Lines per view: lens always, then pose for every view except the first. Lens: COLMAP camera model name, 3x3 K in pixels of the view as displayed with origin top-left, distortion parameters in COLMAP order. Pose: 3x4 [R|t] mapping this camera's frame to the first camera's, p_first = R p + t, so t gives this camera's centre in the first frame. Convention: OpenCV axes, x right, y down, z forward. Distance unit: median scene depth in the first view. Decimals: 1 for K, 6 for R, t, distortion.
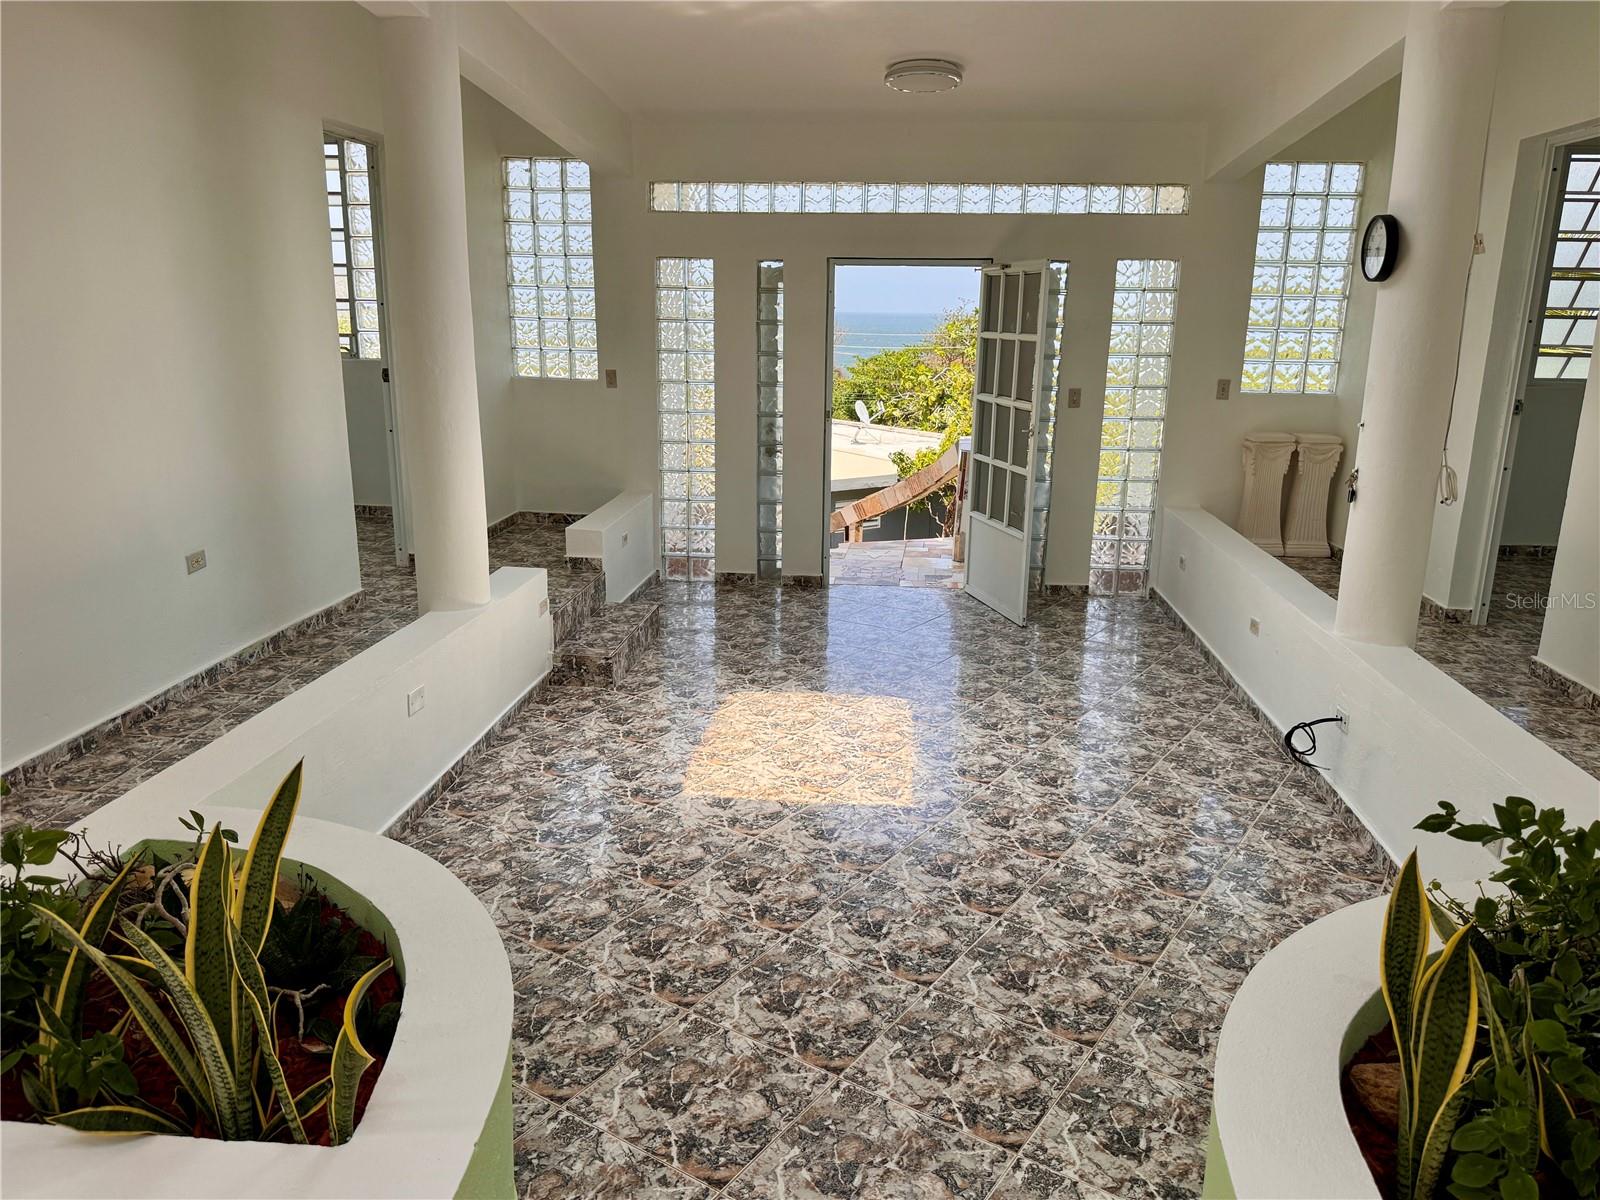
lens RADIAL K [[1157.9, 0, 805.8], [0, 1157.9, 613.6], [0, 0, 1]] dist [0.050307, -0.034916]
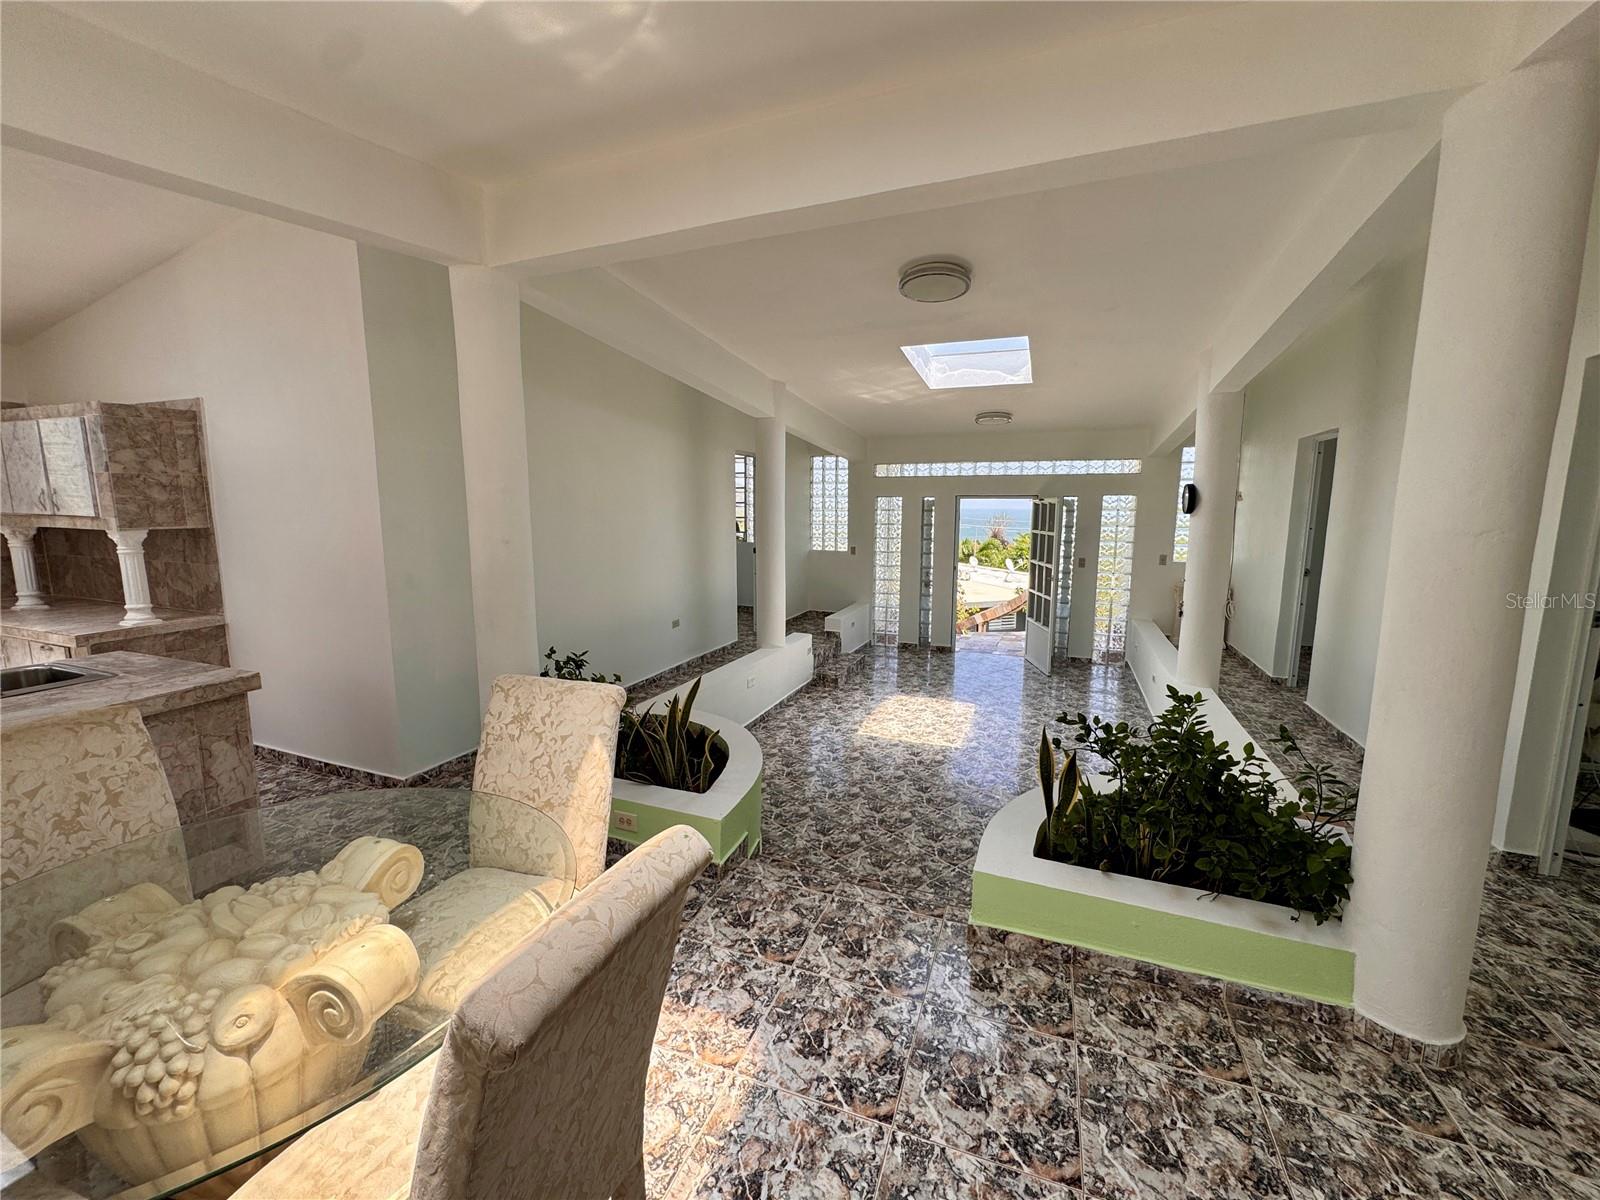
lens RADIAL K [[636.3, 0, 804.6], [0, 636.3, 592.2], [0, 0, 1]] dist [-0.003163, 0.000662]
pose [[0.960272, 0.025708, -0.277878, 0.087754], [-0.060367, 0.991307, -0.116901, 0.021615], [0.272457, 0.129031, 0.953477, -0.169092]]
